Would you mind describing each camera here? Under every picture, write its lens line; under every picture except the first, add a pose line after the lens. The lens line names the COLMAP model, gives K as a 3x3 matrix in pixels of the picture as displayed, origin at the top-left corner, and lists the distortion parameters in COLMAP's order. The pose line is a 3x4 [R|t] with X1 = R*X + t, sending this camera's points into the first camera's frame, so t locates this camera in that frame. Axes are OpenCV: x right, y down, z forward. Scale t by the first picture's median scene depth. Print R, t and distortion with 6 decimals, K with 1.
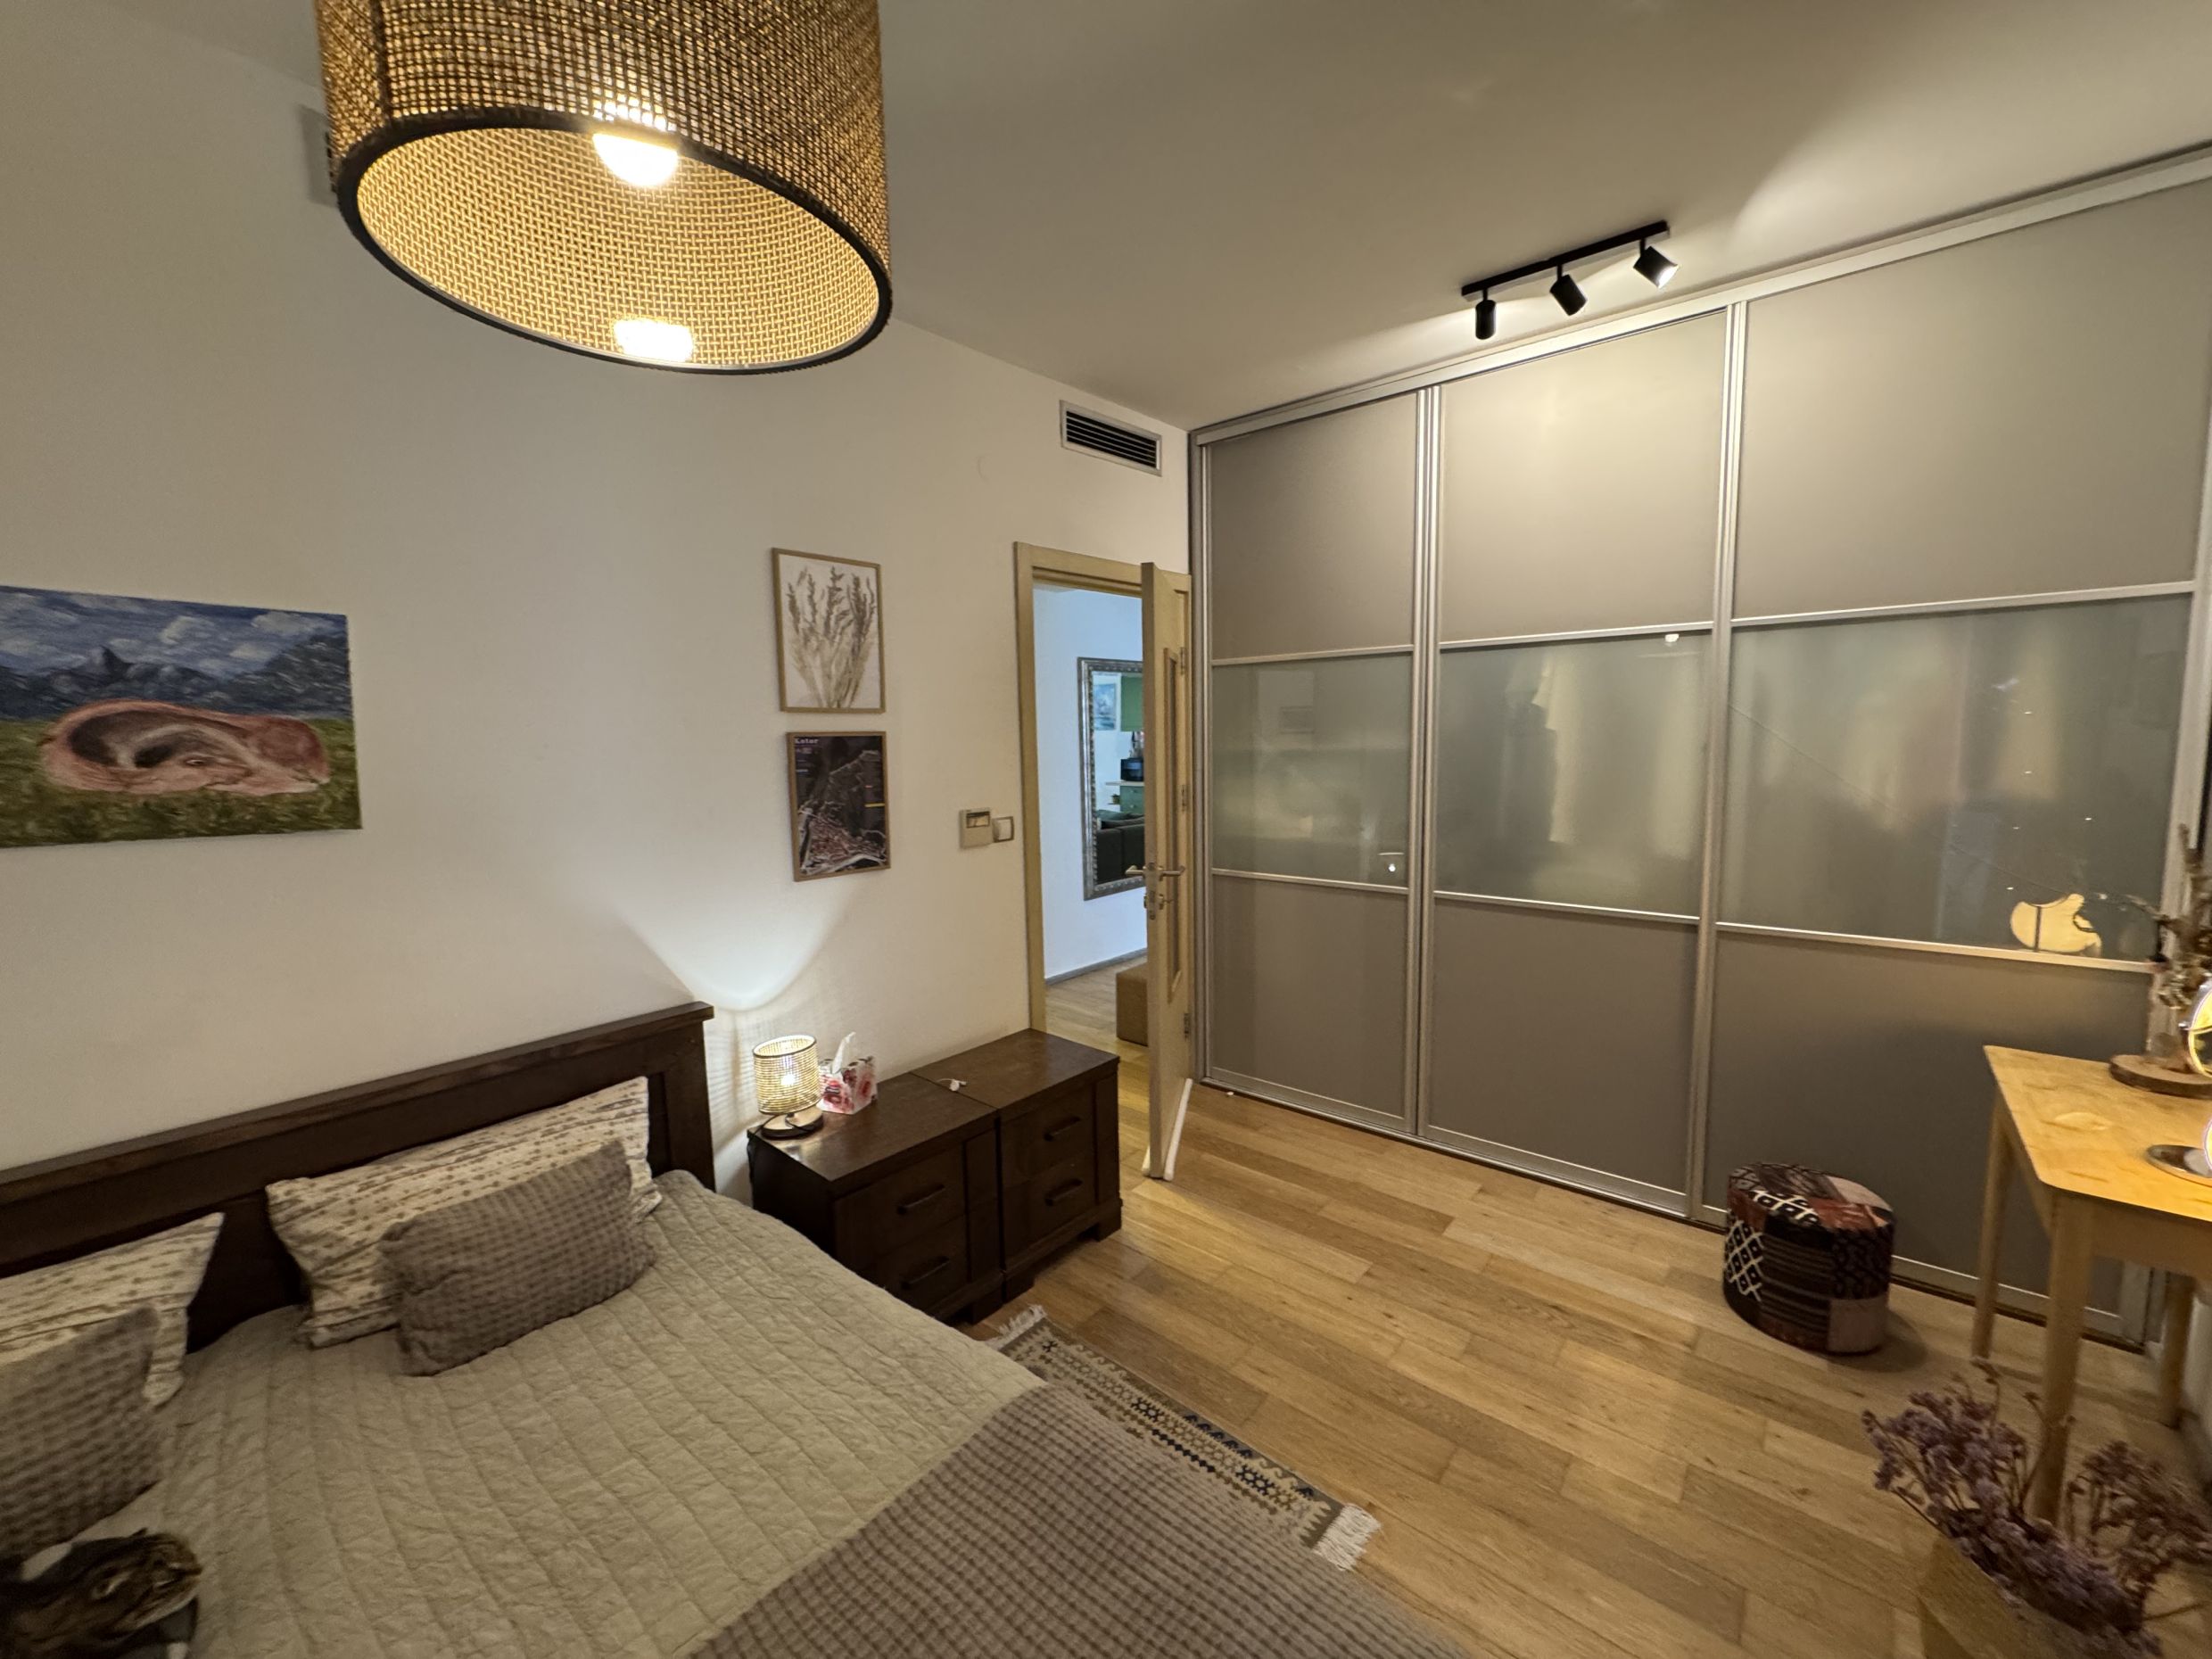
lens RADIAL K [[875.3, 0, 1107.2], [0, 875.3, 827.1], [0, 0, 1]] dist [-0.003414, 0.000438]
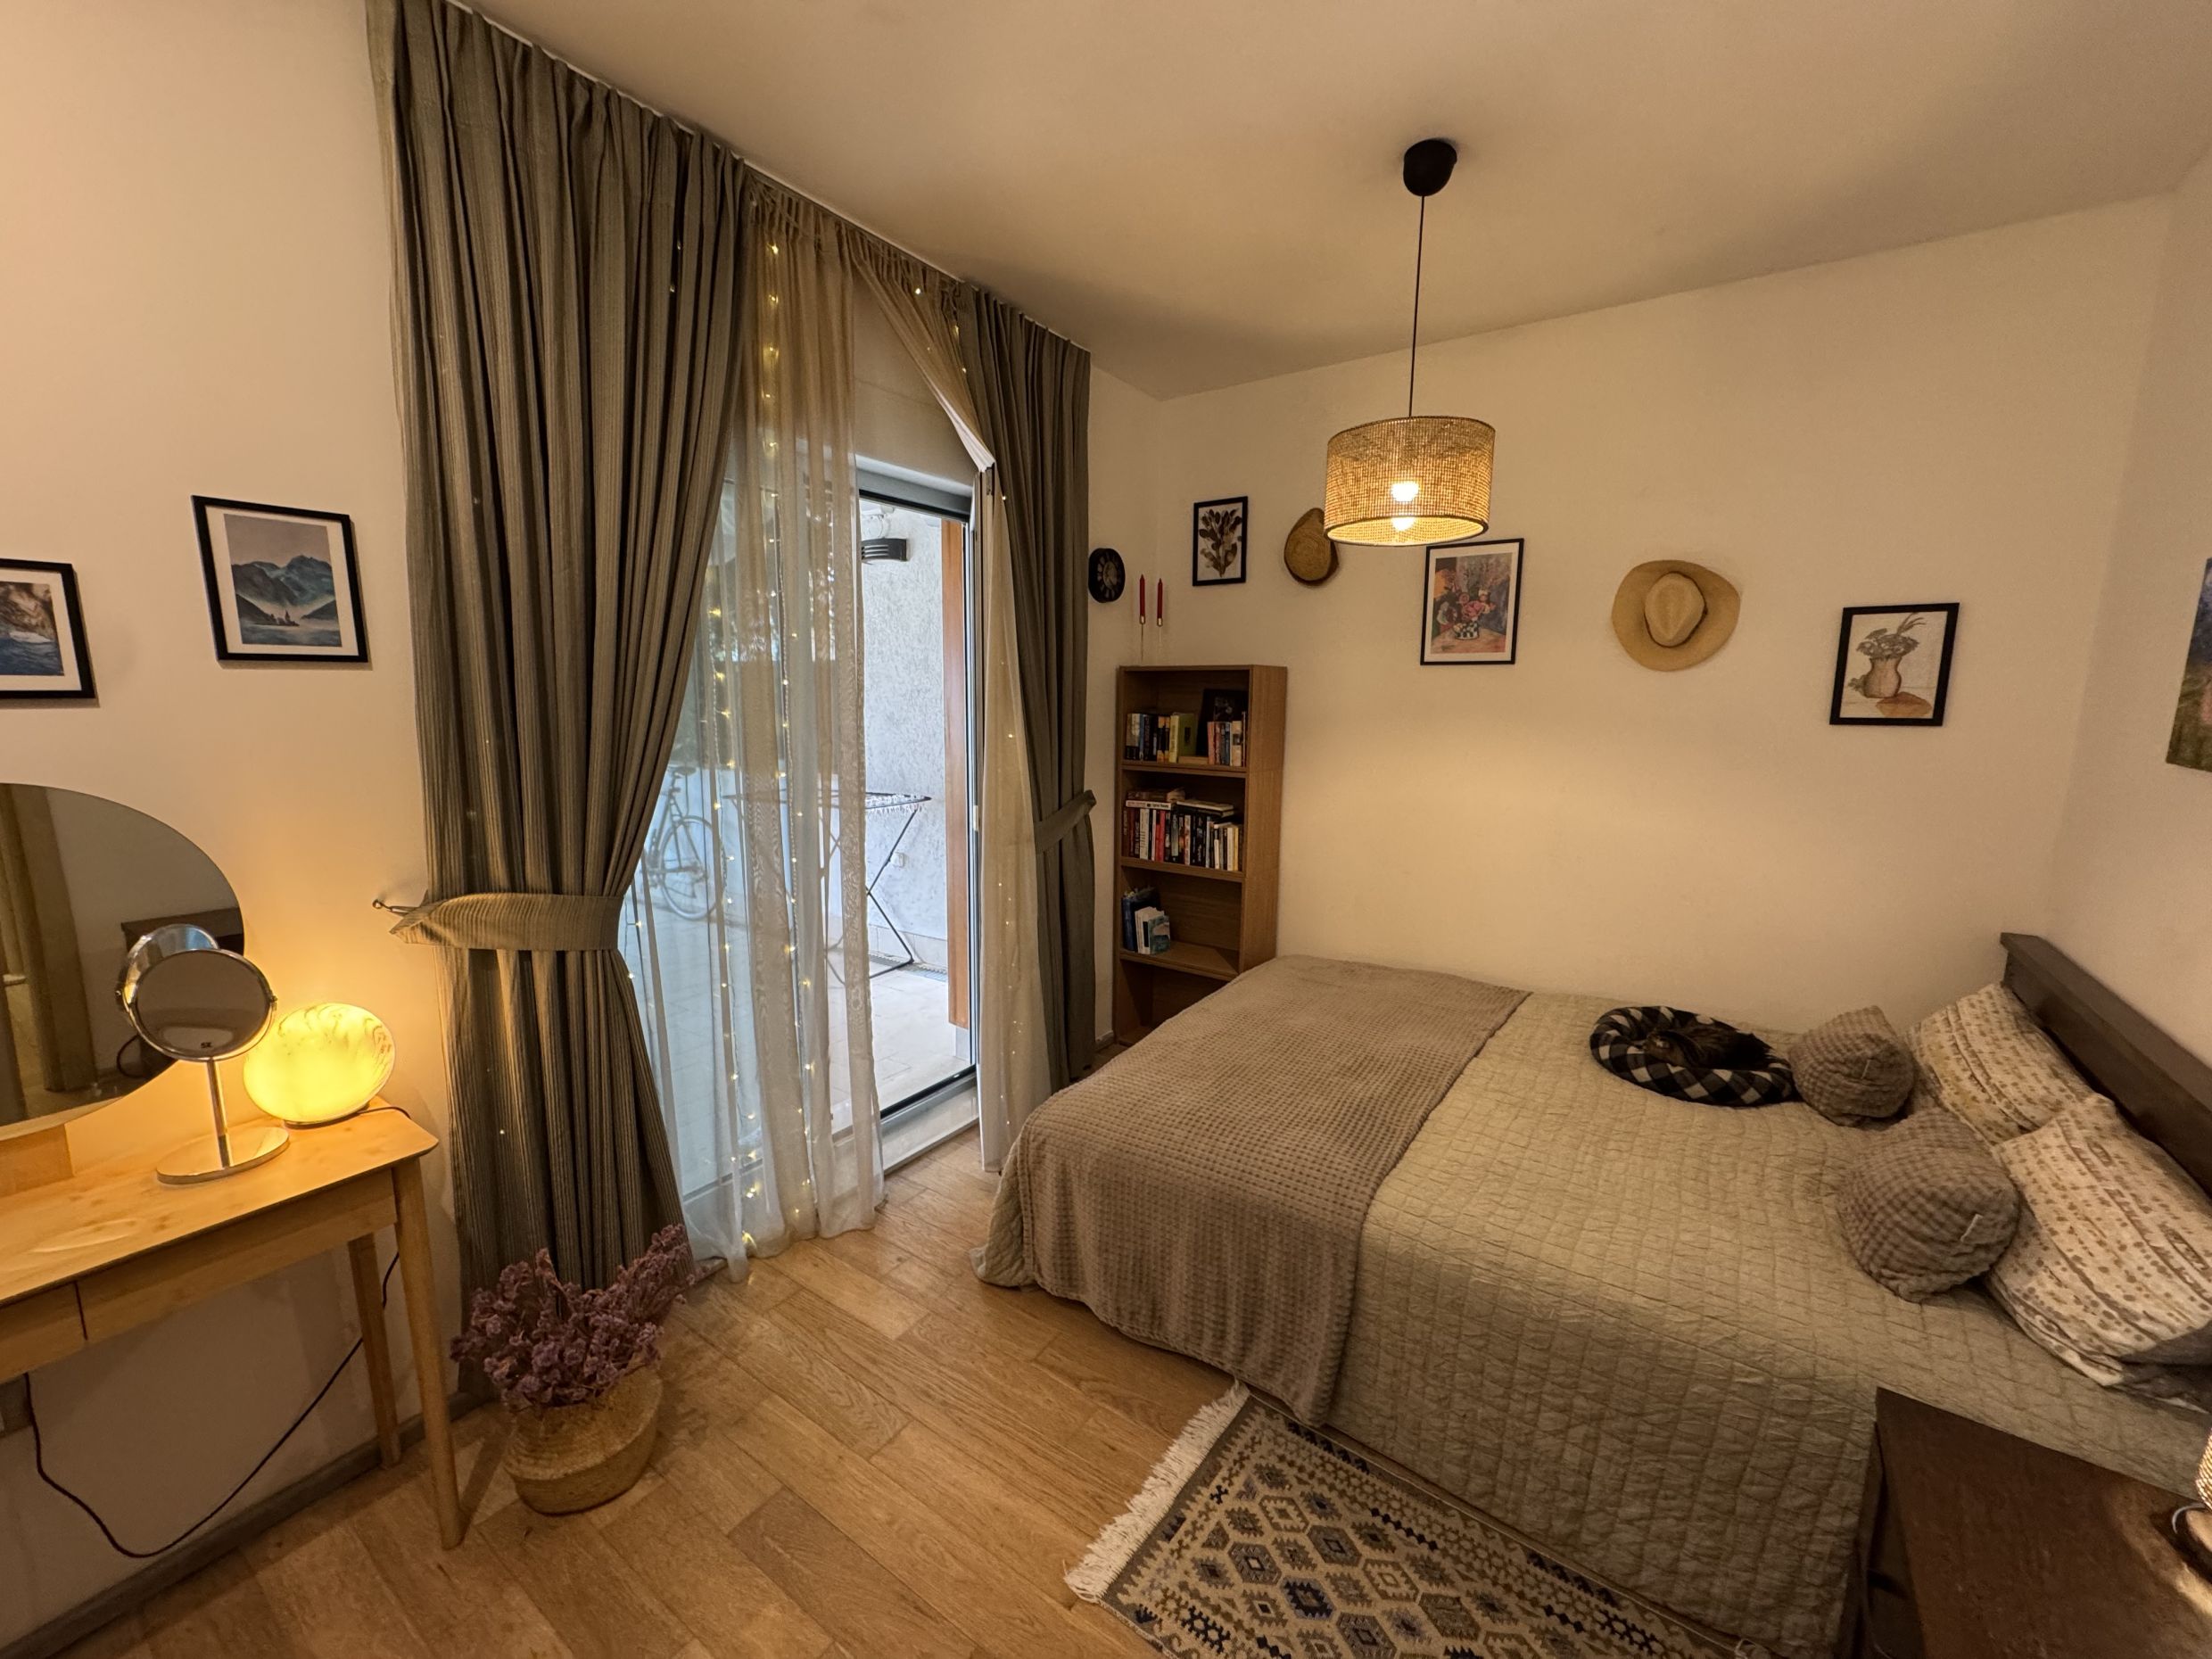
lens RADIAL K [[875.3, 0, 1107.2], [0, 875.3, 827.1], [0, 0, 1]] dist [-0.003414, 0.000438]
pose [[-0.993709, 0.029646, -0.108002, 0.332635], [0.000129, 0.964630, 0.263608, -0.174390], [0.111997, 0.261936, -0.958565, 1.607732]]
